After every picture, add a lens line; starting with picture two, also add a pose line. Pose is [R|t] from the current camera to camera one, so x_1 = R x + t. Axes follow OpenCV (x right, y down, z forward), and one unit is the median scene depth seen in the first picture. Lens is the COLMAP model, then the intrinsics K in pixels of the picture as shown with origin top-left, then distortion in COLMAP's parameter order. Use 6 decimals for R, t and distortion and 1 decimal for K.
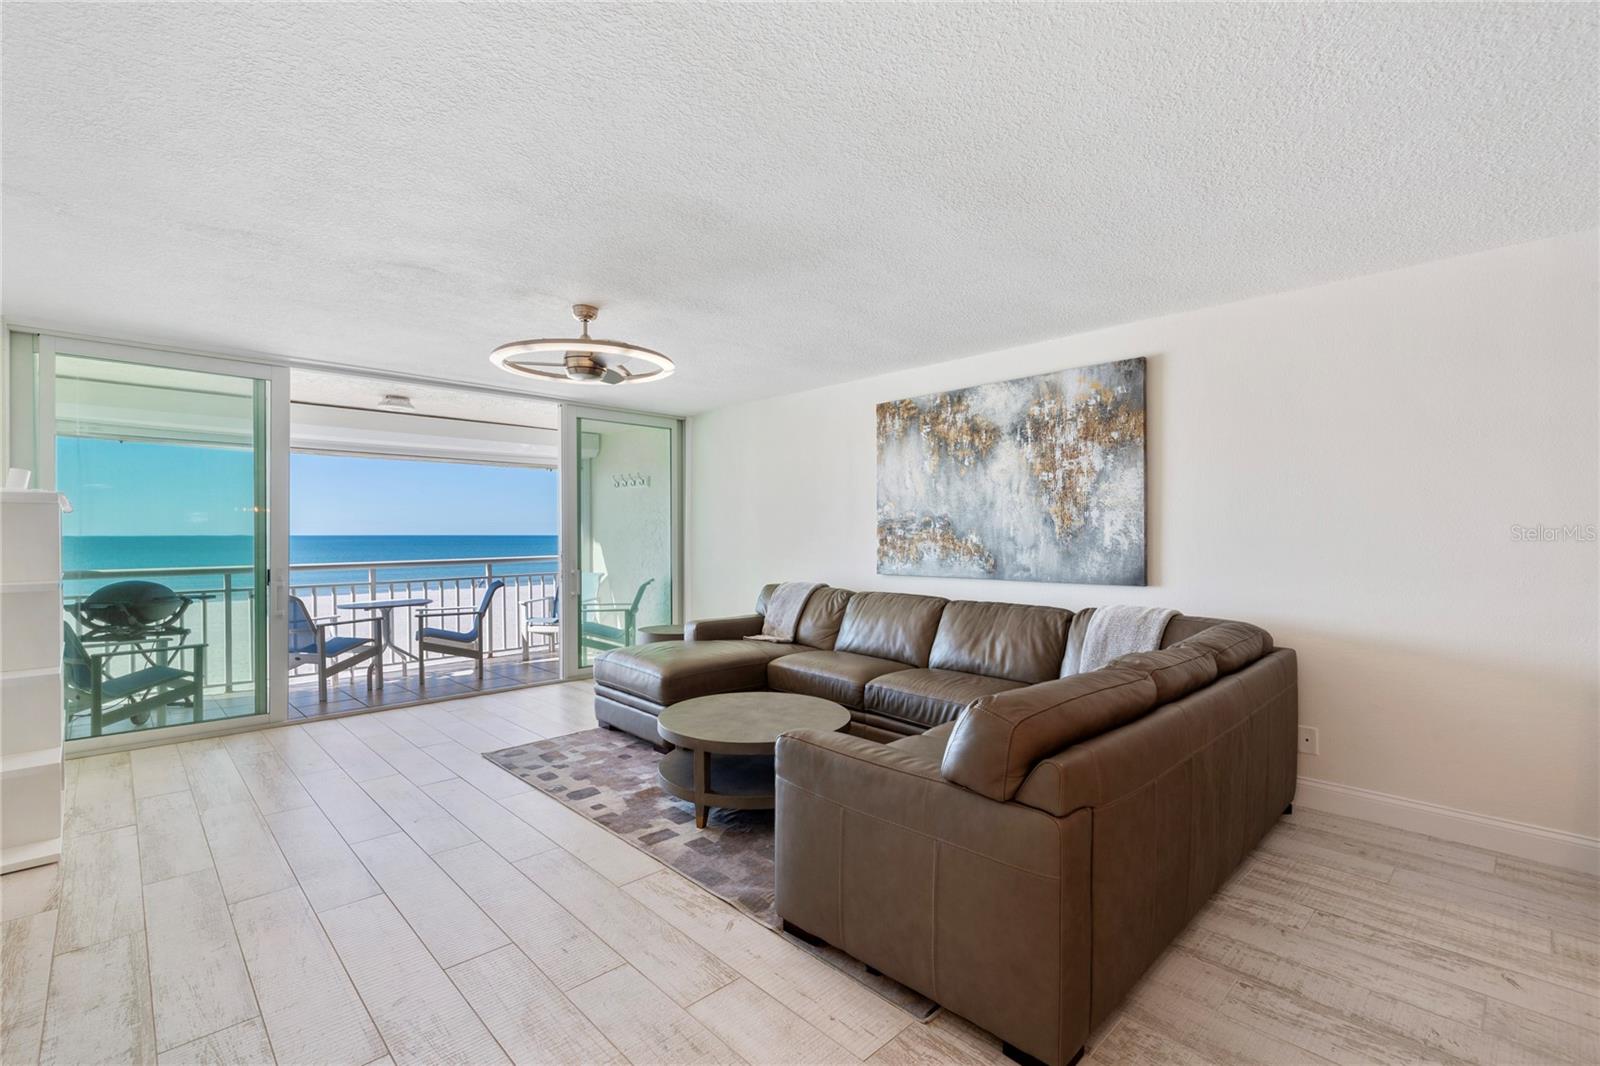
lens RADIAL K [[718.1, 0, 792.2], [0, 718.1, 536.0], [0, 0, 1]] dist [0.004786, 0.000064]
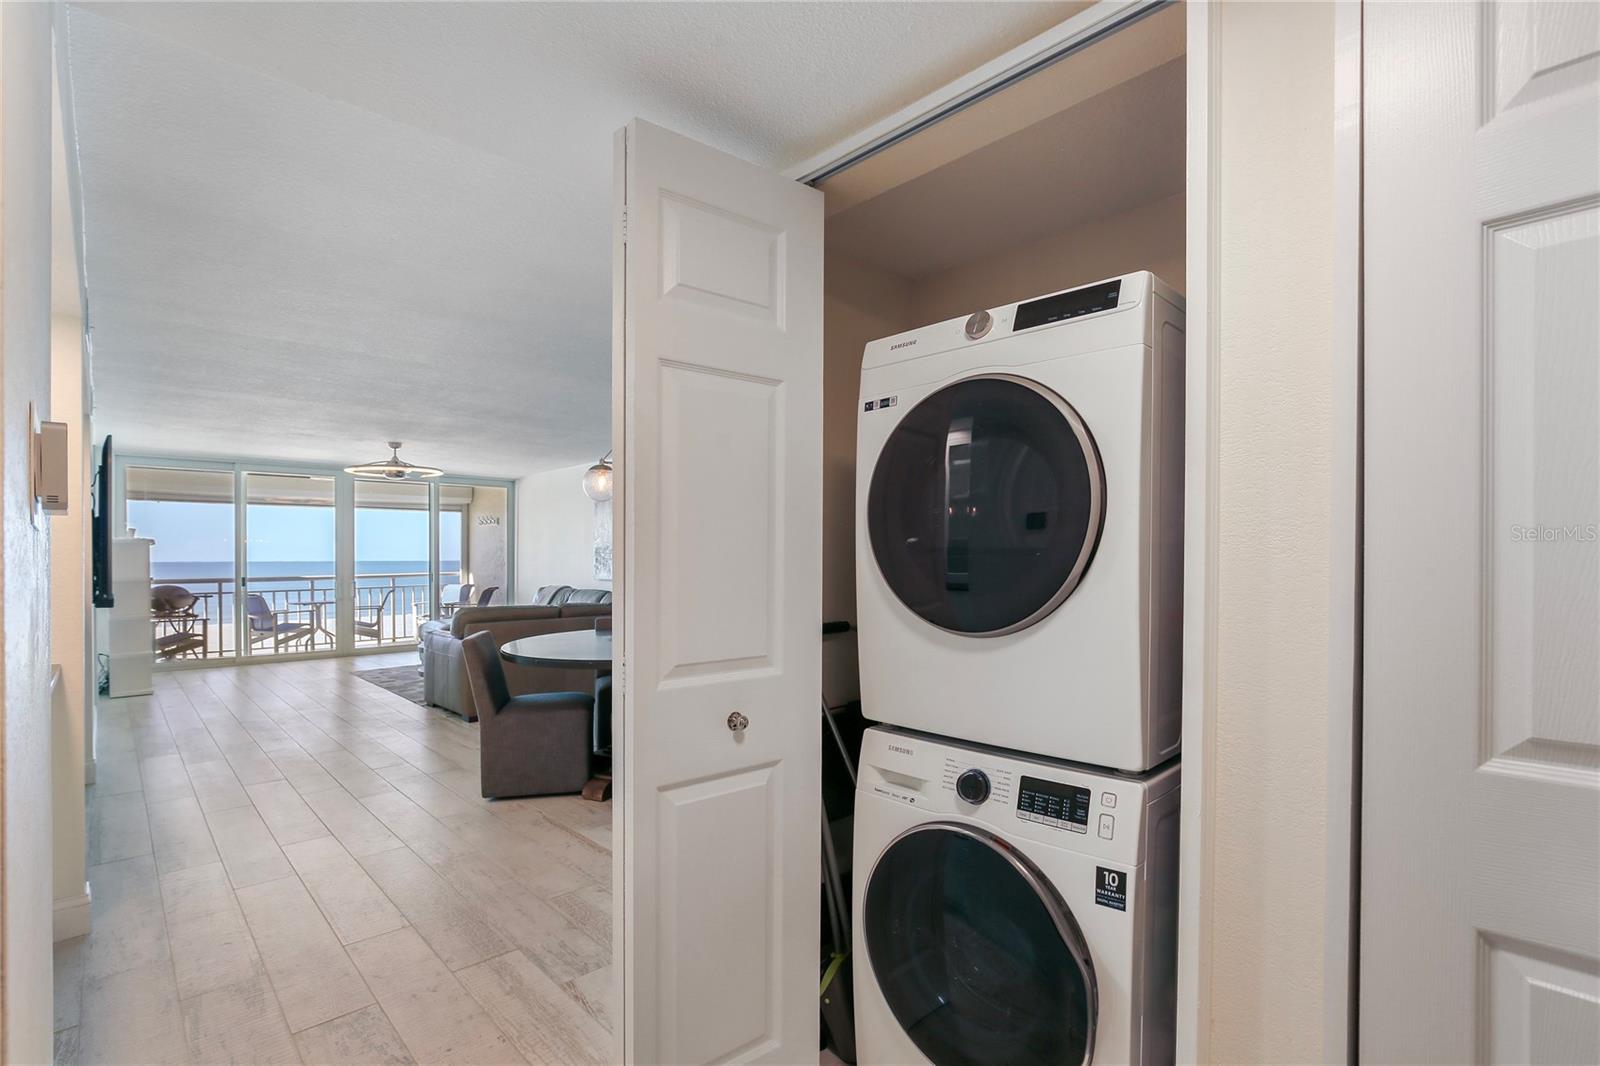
lens RADIAL K [[764.0, 0, 770.9], [0, 764.0, 554.1], [0, 0, 1]] dist [-0.001217, -0.000264]
pose [[0.999319, -0.004346, -0.036653, 0.639742], [0.003998, 0.999946, -0.009570, 0.012713], [0.036692, 0.009416, 0.999282, -0.829357]]
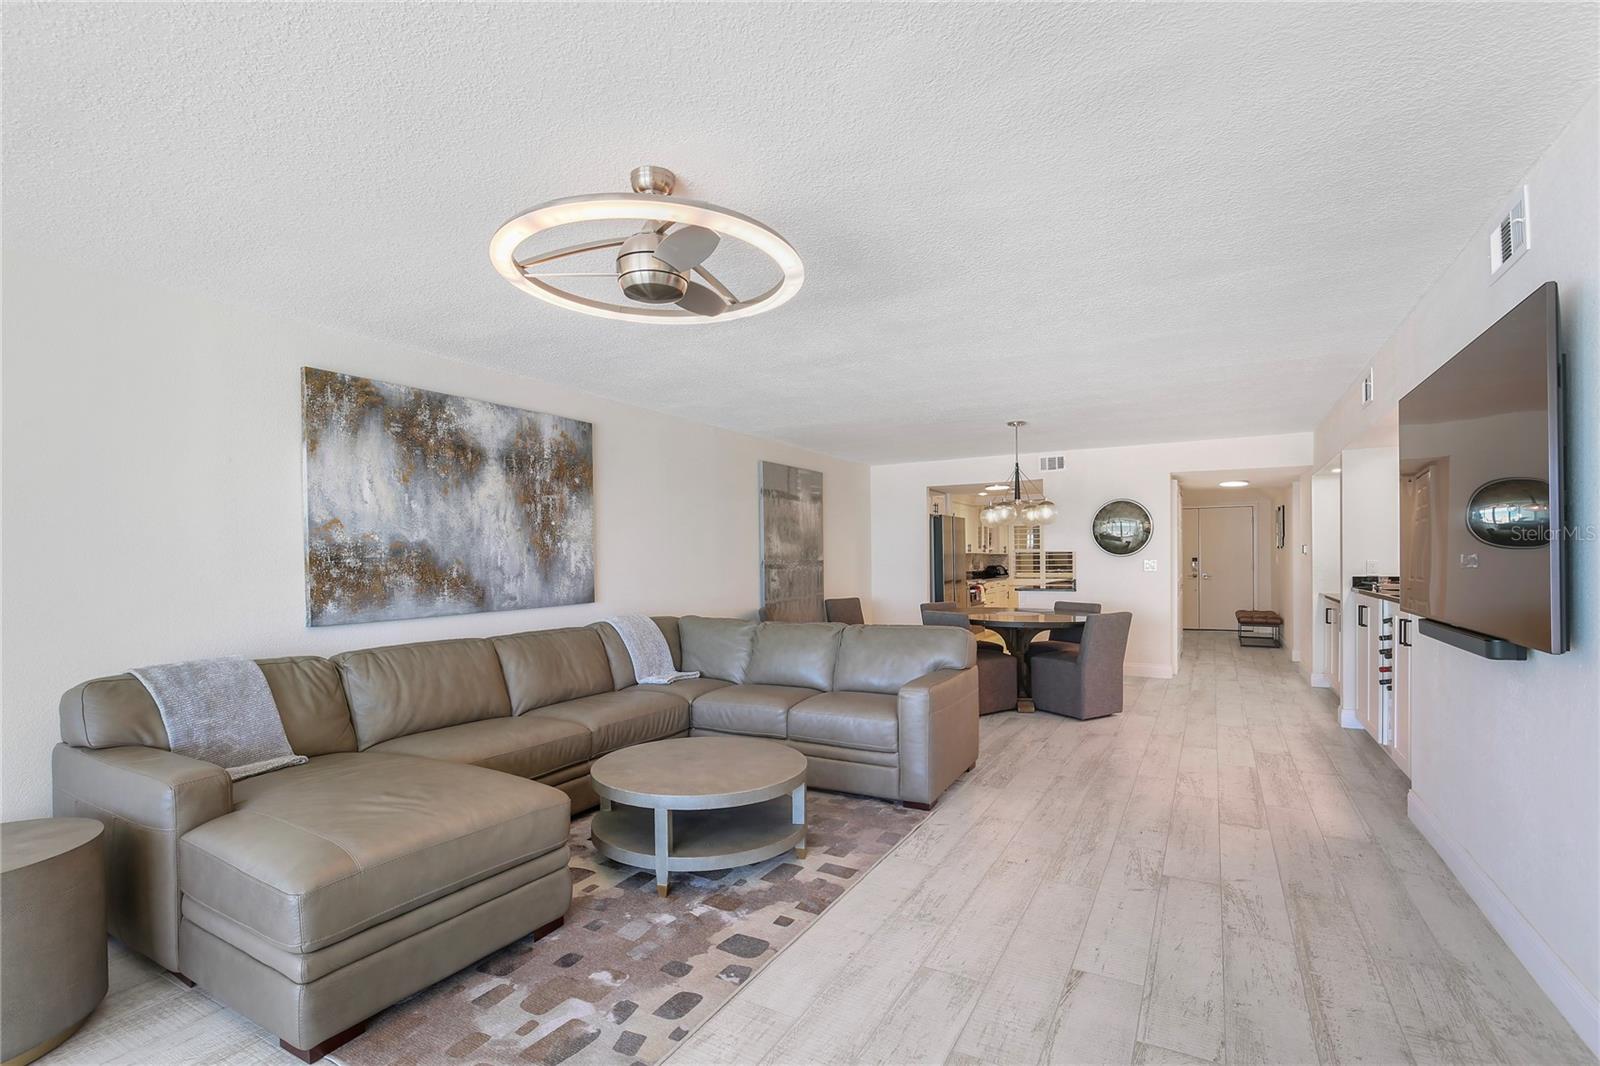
lens RADIAL K [[734.7, 0, 794.1], [0, 734.7, 566.3], [0, 0, 1]] dist [-0.017879, 0.001087]
pose [[-0.289782, -0.007536, 0.957063, -0.689303], [0.015007, 0.999810, 0.012416, -0.004324], [-0.956975, 0.017960, -0.289614, 0.824660]]
